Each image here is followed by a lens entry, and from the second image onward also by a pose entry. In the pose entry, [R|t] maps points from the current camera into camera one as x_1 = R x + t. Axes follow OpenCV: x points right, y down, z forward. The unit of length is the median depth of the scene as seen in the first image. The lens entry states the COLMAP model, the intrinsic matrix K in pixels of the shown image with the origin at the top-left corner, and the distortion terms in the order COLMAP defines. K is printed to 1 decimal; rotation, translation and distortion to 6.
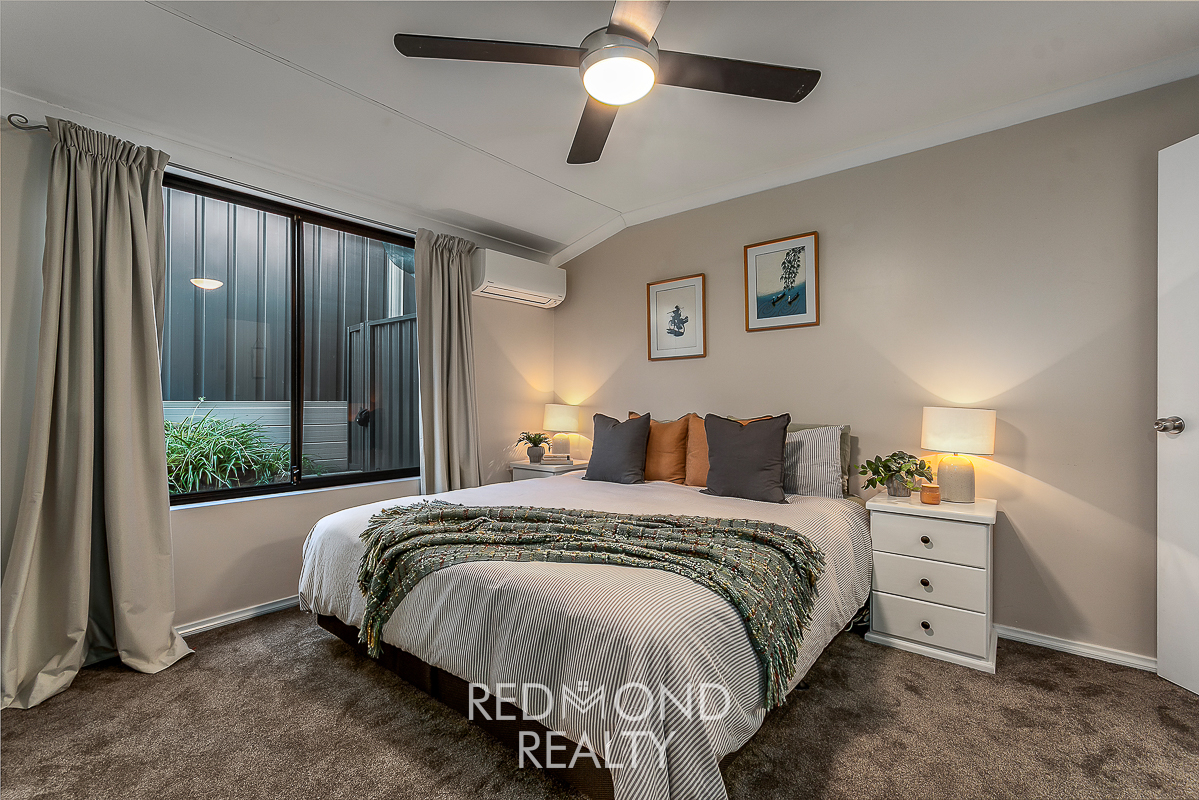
lens RADIAL K [[532.7, 0, 603.5], [0, 532.7, 402.4], [0, 0, 1]] dist [0.002808, 0.000315]
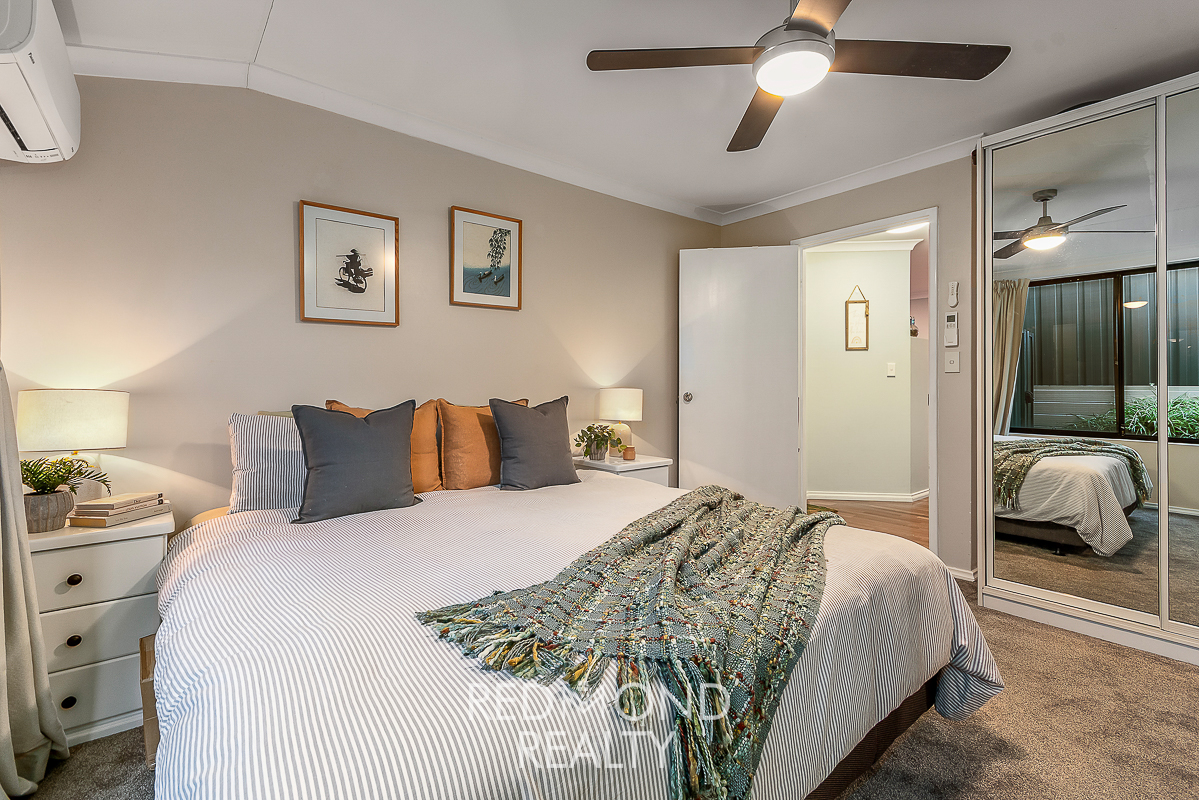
lens RADIAL K [[532.7, 0, 598.4], [0, 532.7, 387.6], [0, 0, 1]] dist [0.002808, 0.000315]
pose [[0.203209, -0.004212, 0.979126, -0.571321], [0.003623, 0.999987, 0.003550, 0.001219], [-0.979129, 0.002826, 0.203222, 0.627066]]
